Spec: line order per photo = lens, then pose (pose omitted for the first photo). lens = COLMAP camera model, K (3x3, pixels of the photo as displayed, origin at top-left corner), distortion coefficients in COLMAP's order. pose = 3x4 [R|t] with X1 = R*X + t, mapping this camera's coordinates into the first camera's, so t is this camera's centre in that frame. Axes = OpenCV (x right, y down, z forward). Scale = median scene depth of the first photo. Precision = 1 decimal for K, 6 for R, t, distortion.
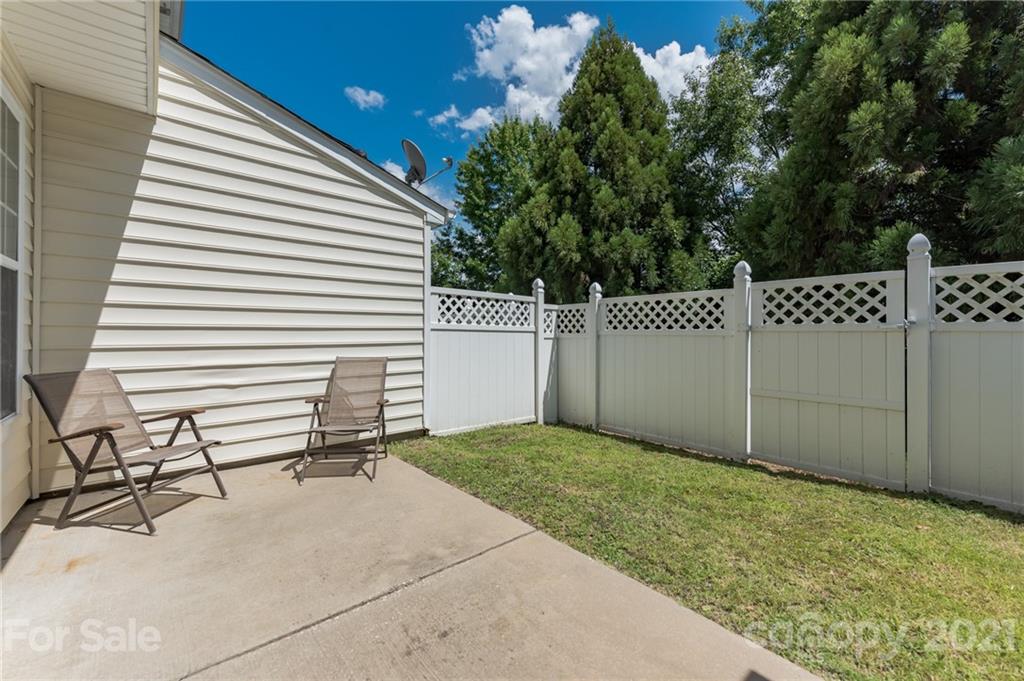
lens RADIAL K [[410.2, 0, 511.0], [0, 410.2, 331.0], [0, 0, 1]] dist [-0.003253, -0.000371]
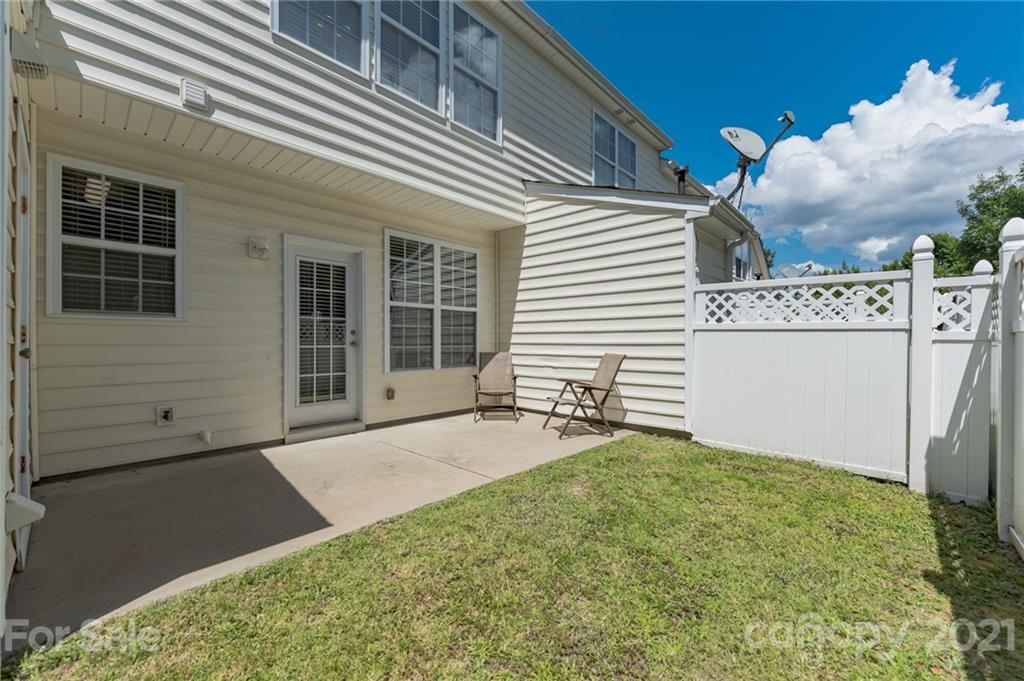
lens RADIAL K [[410.2, 0, 511.5], [0, 410.2, 342.9], [0, 0, 1]] dist [-0.003253, -0.000371]
pose [[0.116191, -0.001921, -0.993225, 0.712068], [-0.001705, 0.999996, -0.002134, 0.028783], [0.993225, 0.001942, 0.116187, 0.471683]]
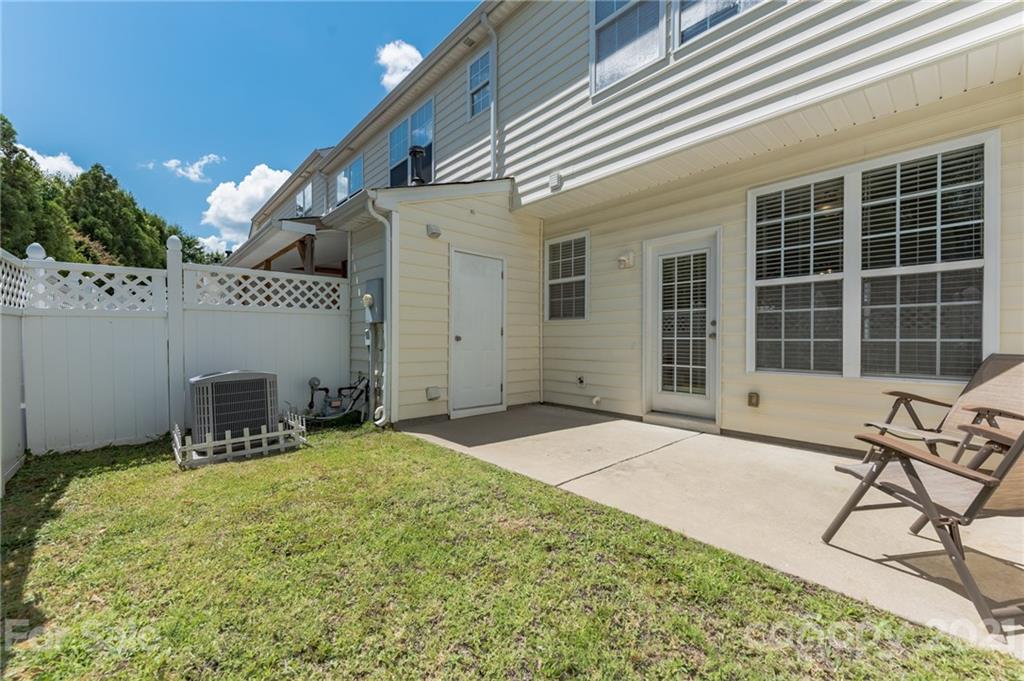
lens RADIAL K [[410.2, 0, 514.7], [0, 410.2, 342.4], [0, 0, 1]] dist [-0.003253, -0.000371]
pose [[-0.999785, -0.002400, -0.020579, 0.105914], [-0.002615, 0.999942, 0.010430, 0.036722], [0.020552, 0.010481, -0.999734, 1.126183]]
